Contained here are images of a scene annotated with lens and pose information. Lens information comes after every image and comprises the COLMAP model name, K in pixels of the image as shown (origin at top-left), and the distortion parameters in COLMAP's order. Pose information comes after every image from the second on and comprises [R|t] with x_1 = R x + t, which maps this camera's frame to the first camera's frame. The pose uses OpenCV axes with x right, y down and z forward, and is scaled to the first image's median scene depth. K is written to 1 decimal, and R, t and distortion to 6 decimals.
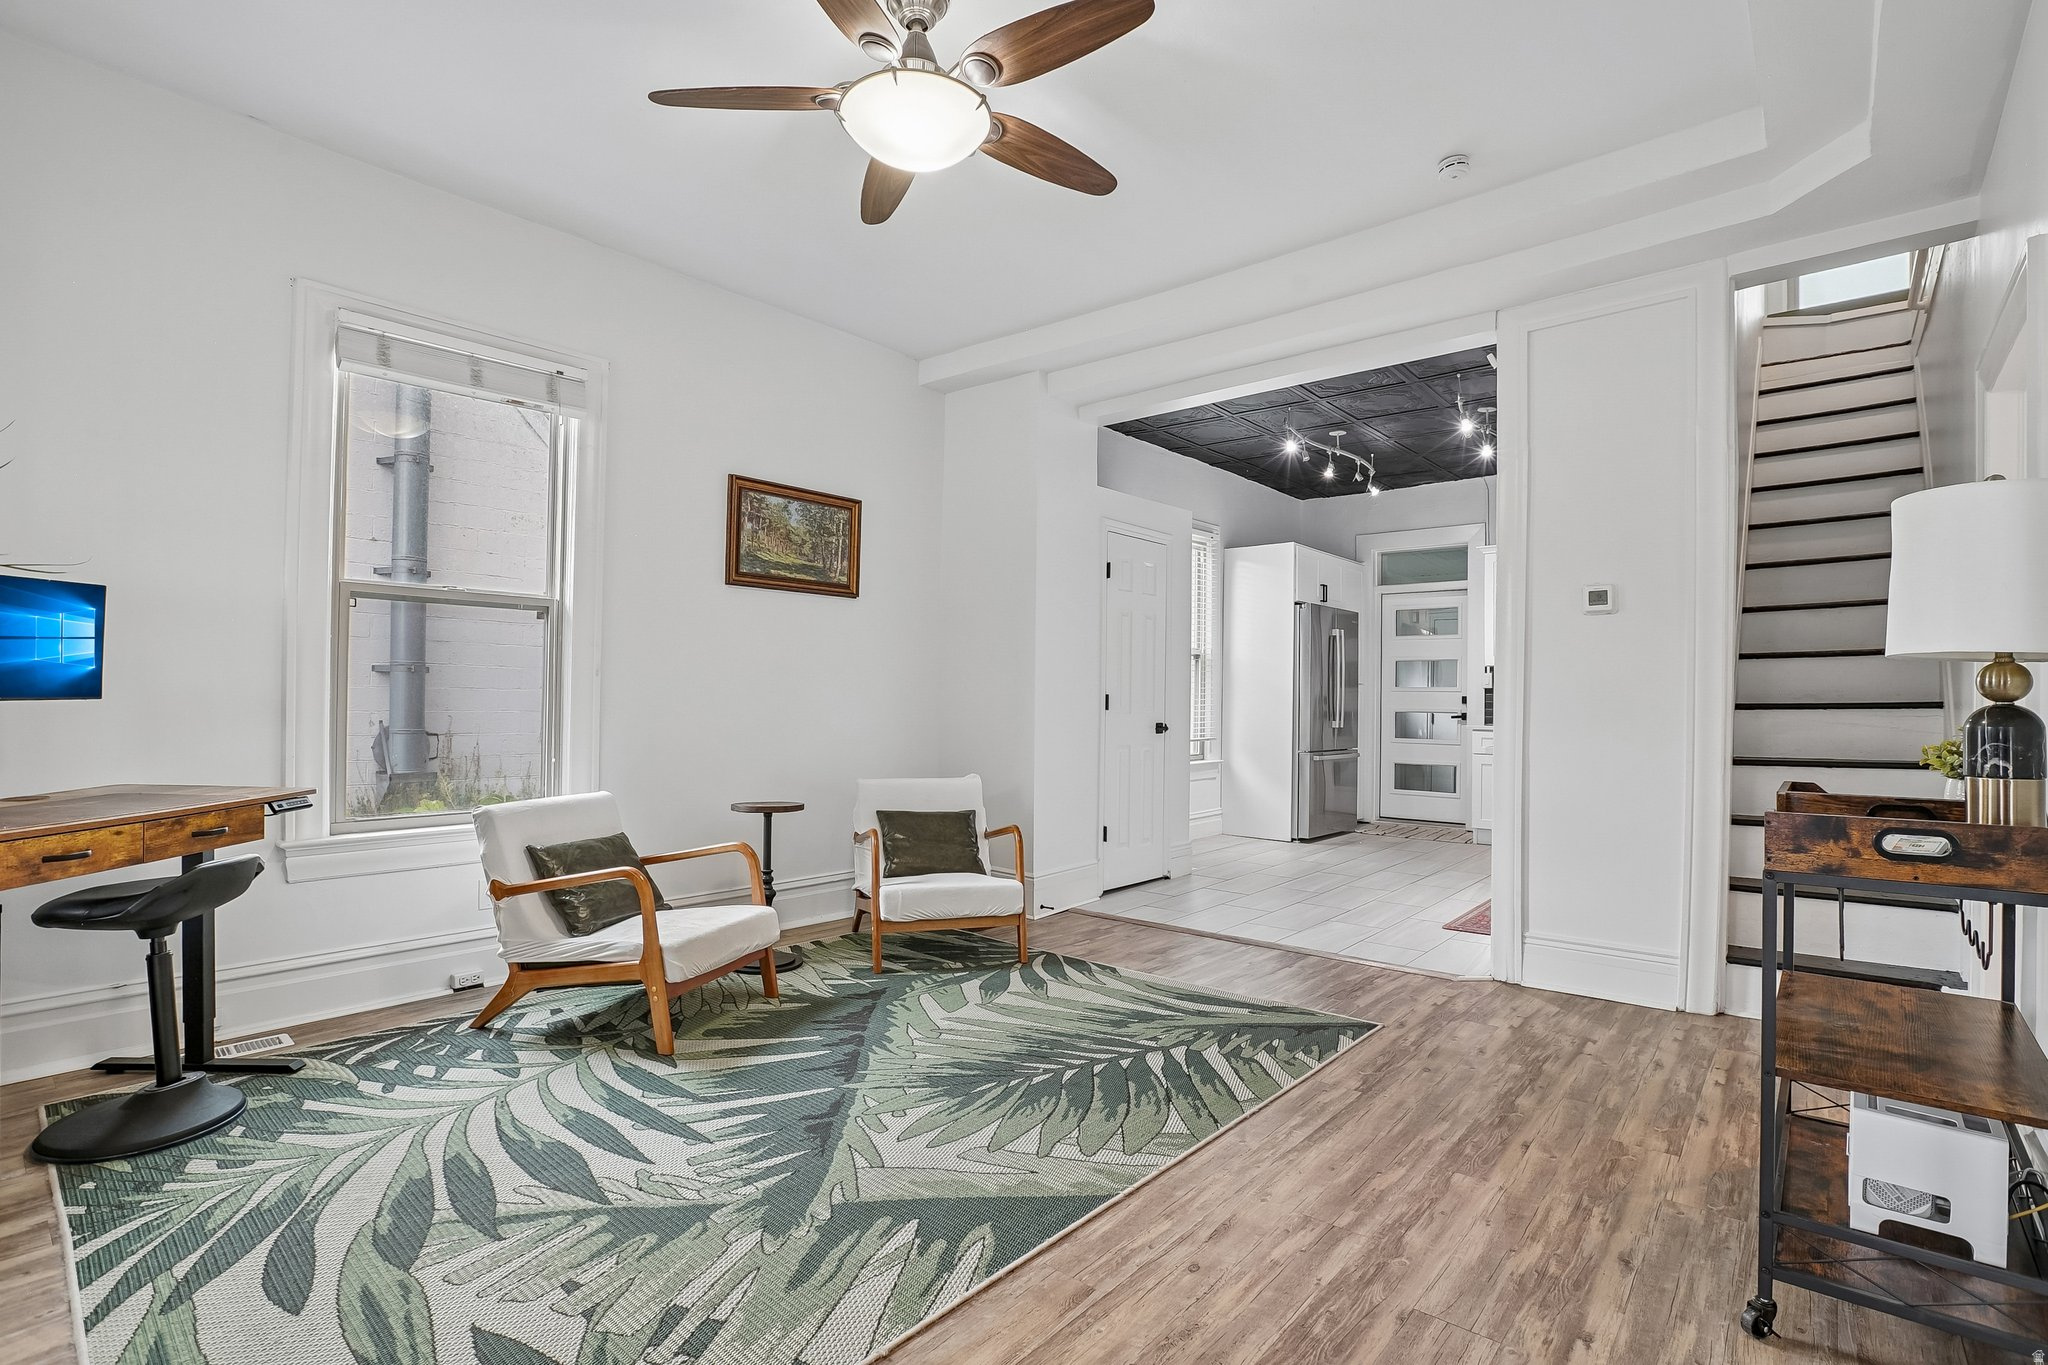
lens RADIAL K [[957.0, 0, 1040.2], [0, 957.0, 691.5], [0, 0, 1]] dist [-0.058587, 0.021236]
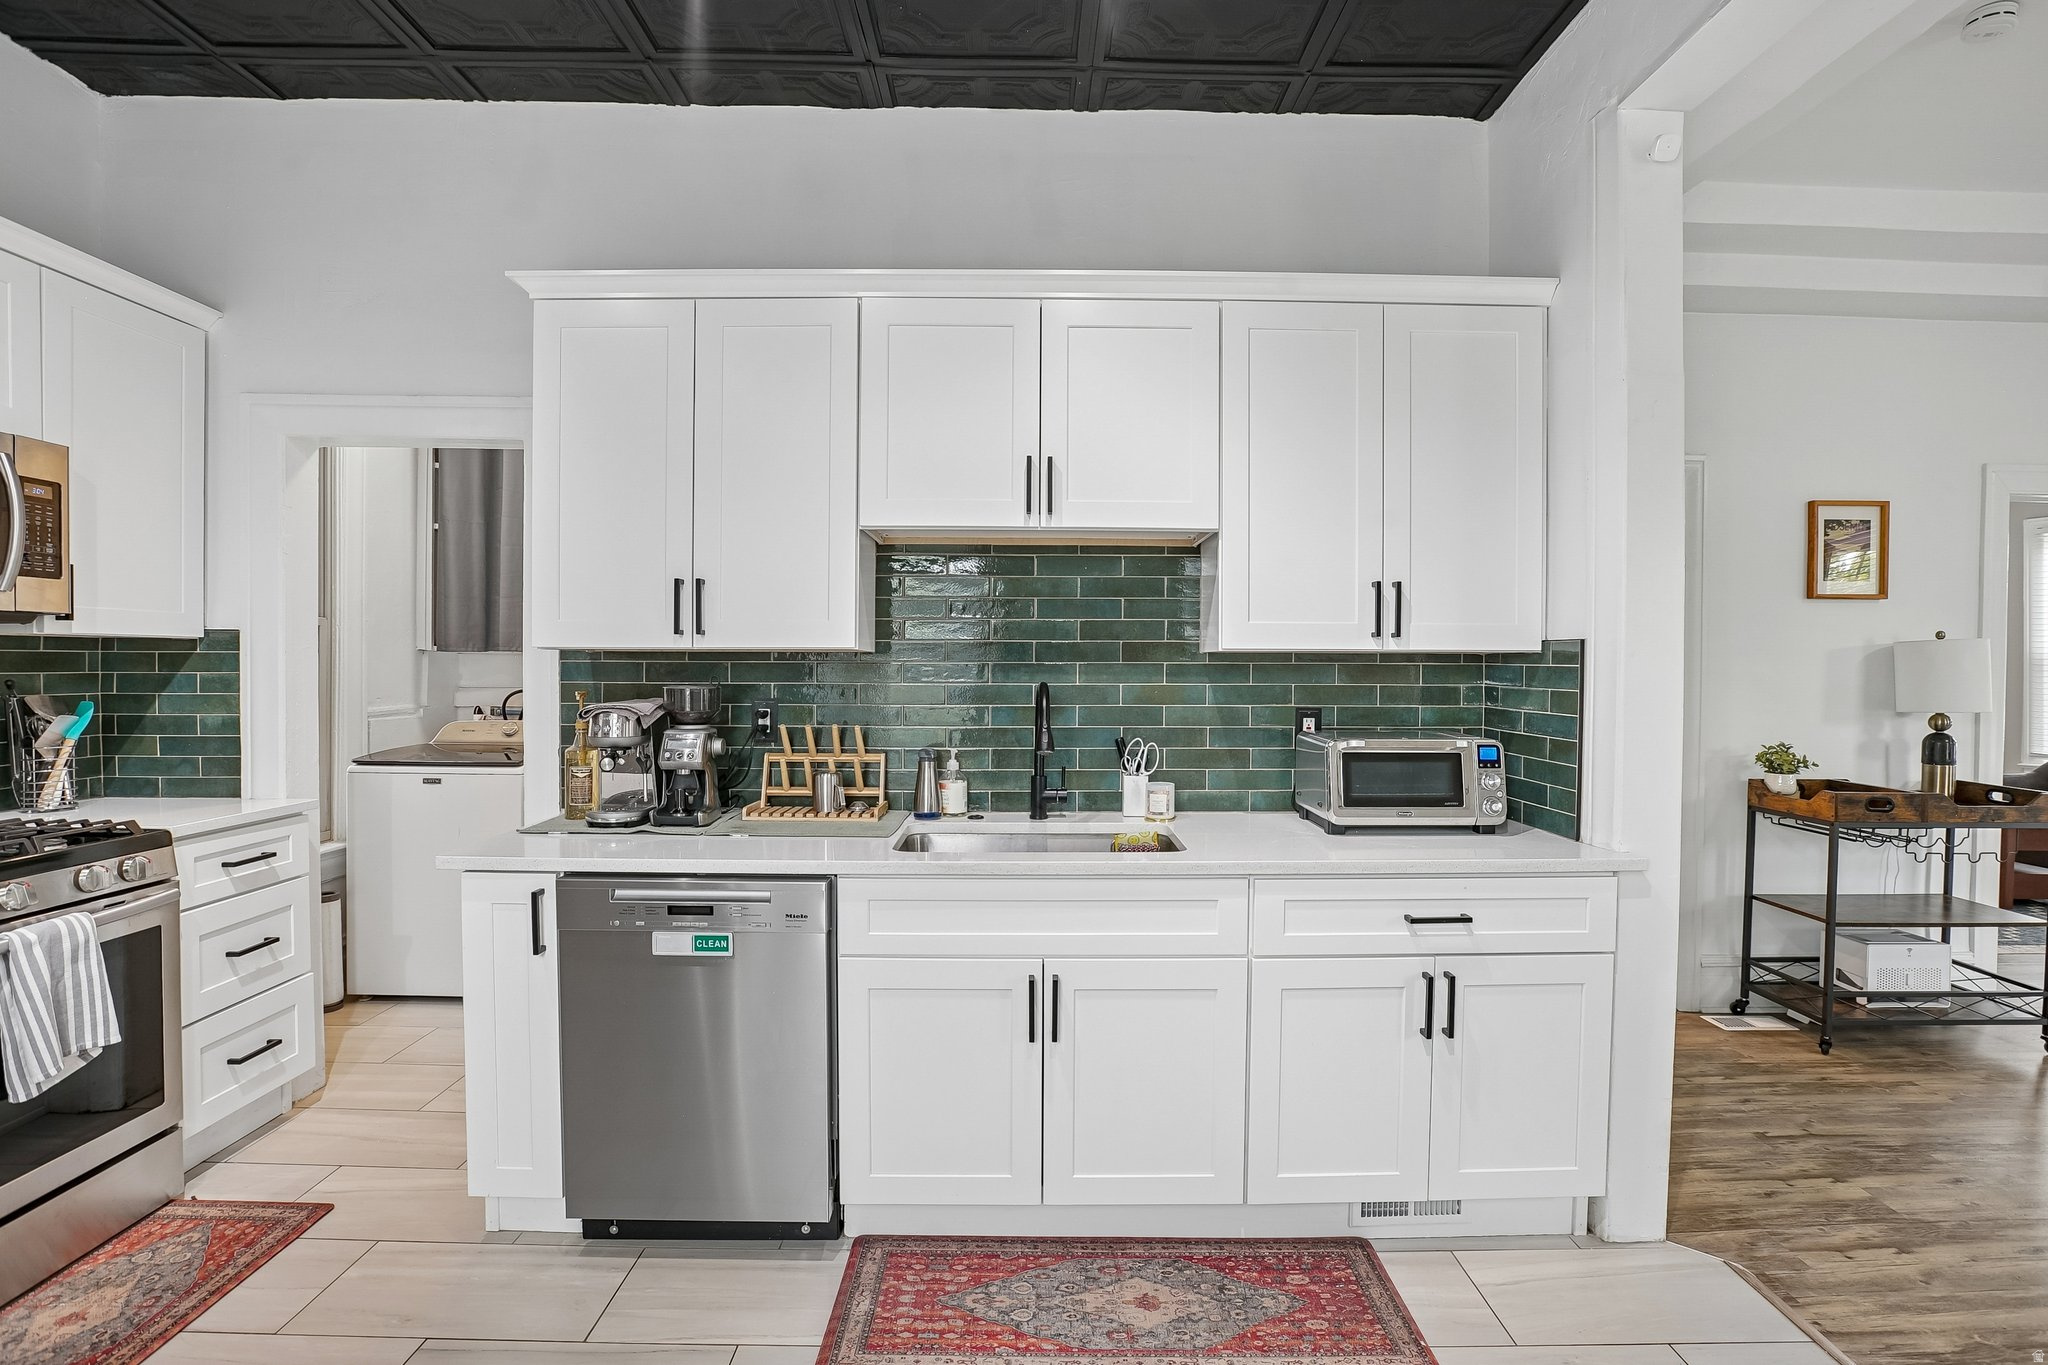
lens RADIAL K [[945.5, 0, 1043.1], [0, 945.5, 682.1], [0, 0, 1]] dist [-0.044823, 0.012524]
pose [[-0.654219, -0.029056, 0.755747, 0.439457], [-0.018905, 0.999578, 0.022065, -0.066835], [-0.756069, 0.000148, -0.654492, 2.335455]]
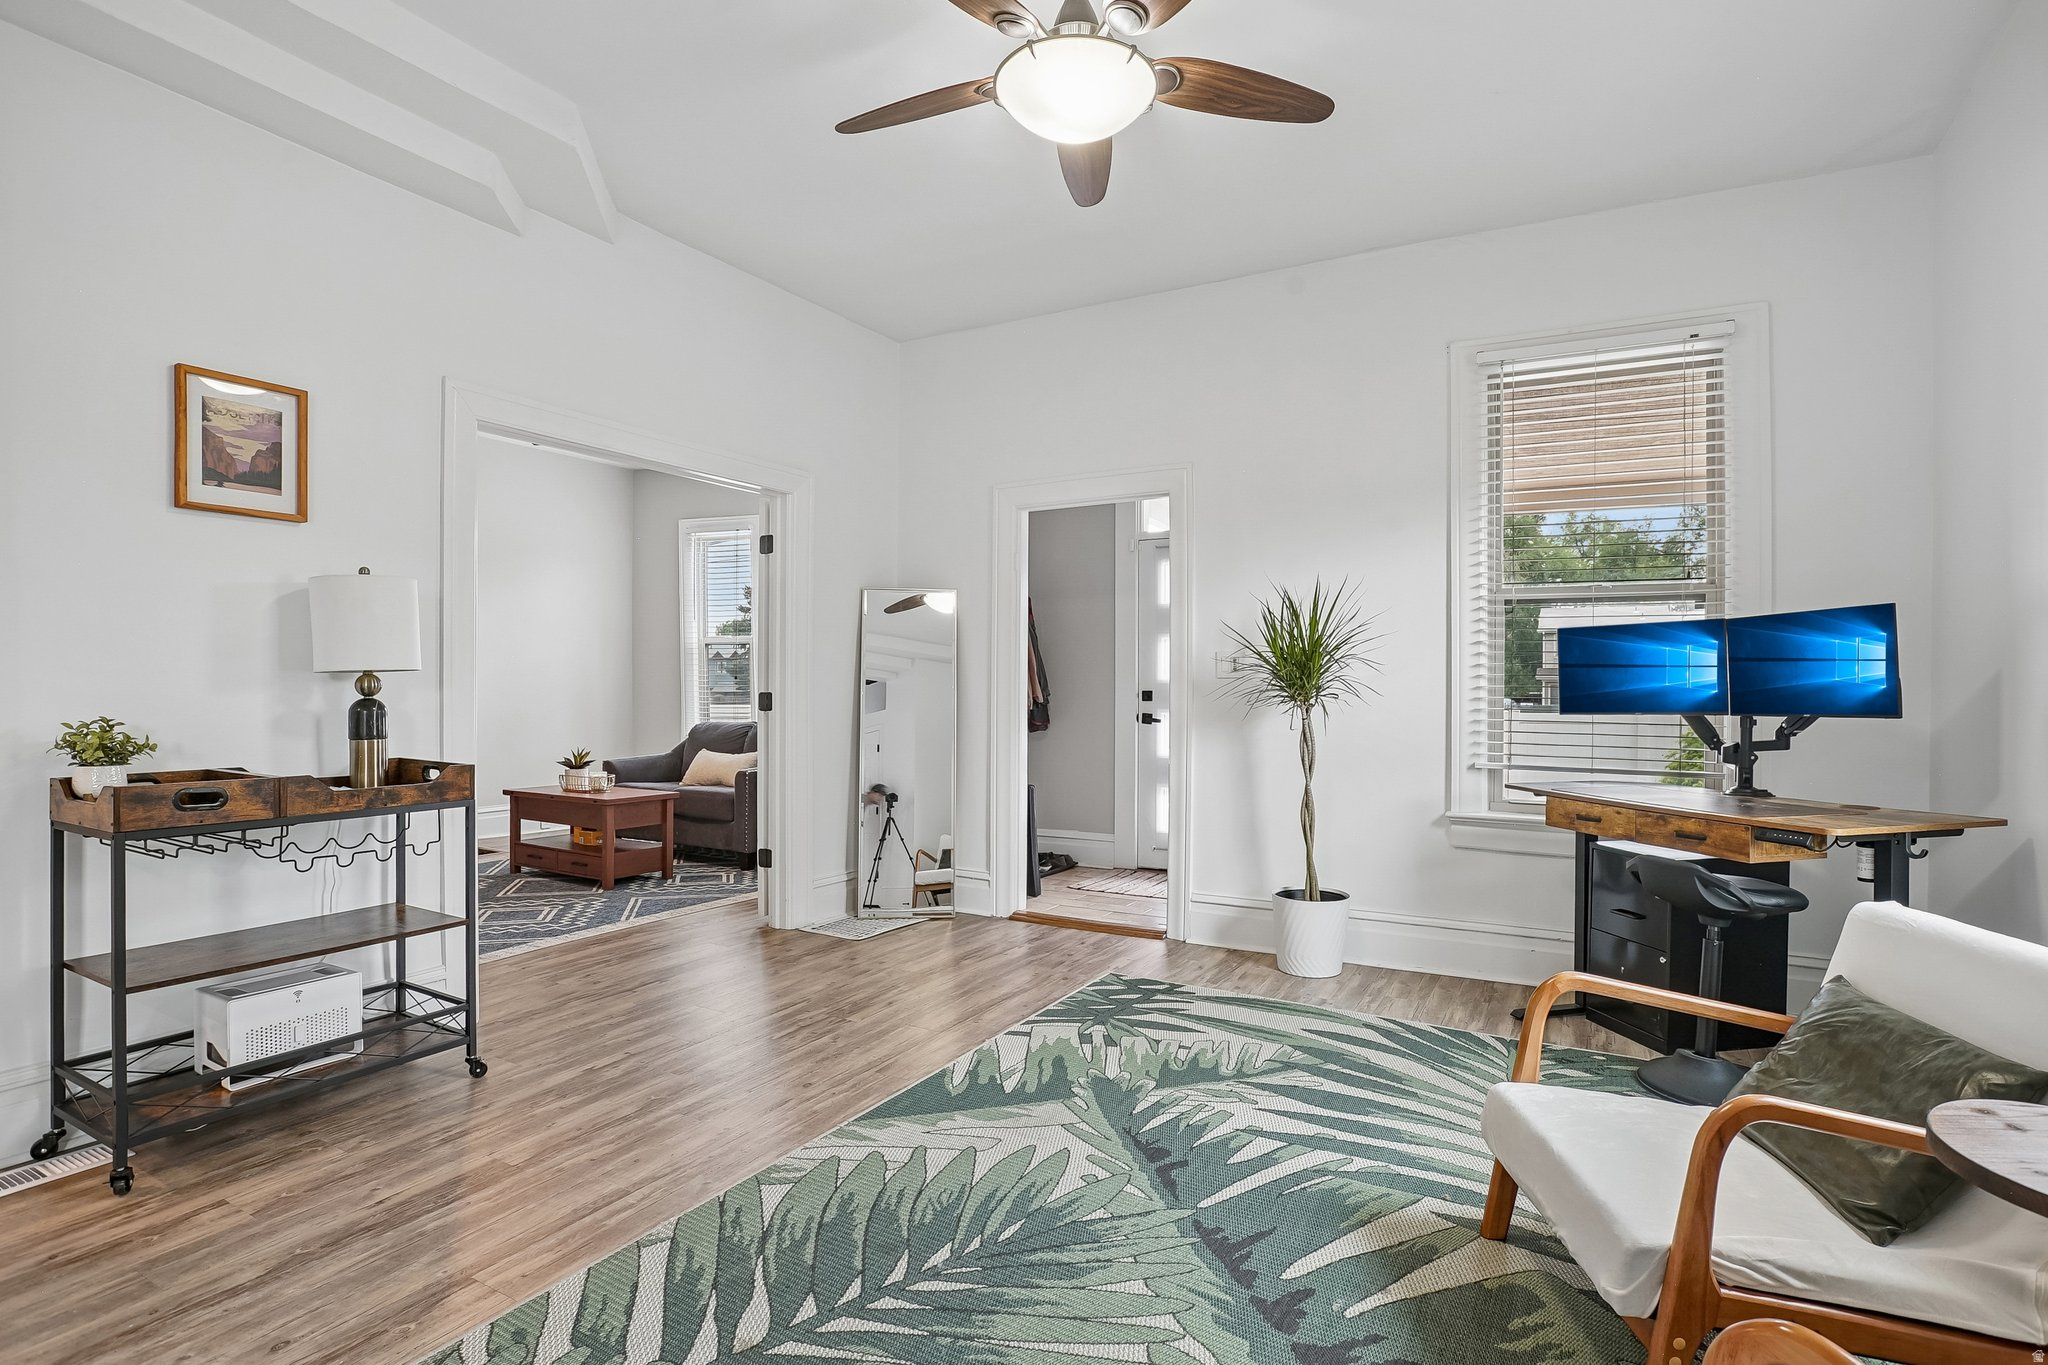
lens RADIAL K [[1003.3, 0, 1037.4], [0, 1003.3, 694.1], [0, 0, 1]] dist [-0.056765, 0.023898]
pose [[-0.982523, -0.012411, -0.185725, 0.070077], [-0.012816, 0.999917, 0.000976, -0.006756], [0.185697, 0.003339, -0.982601, 1.734169]]
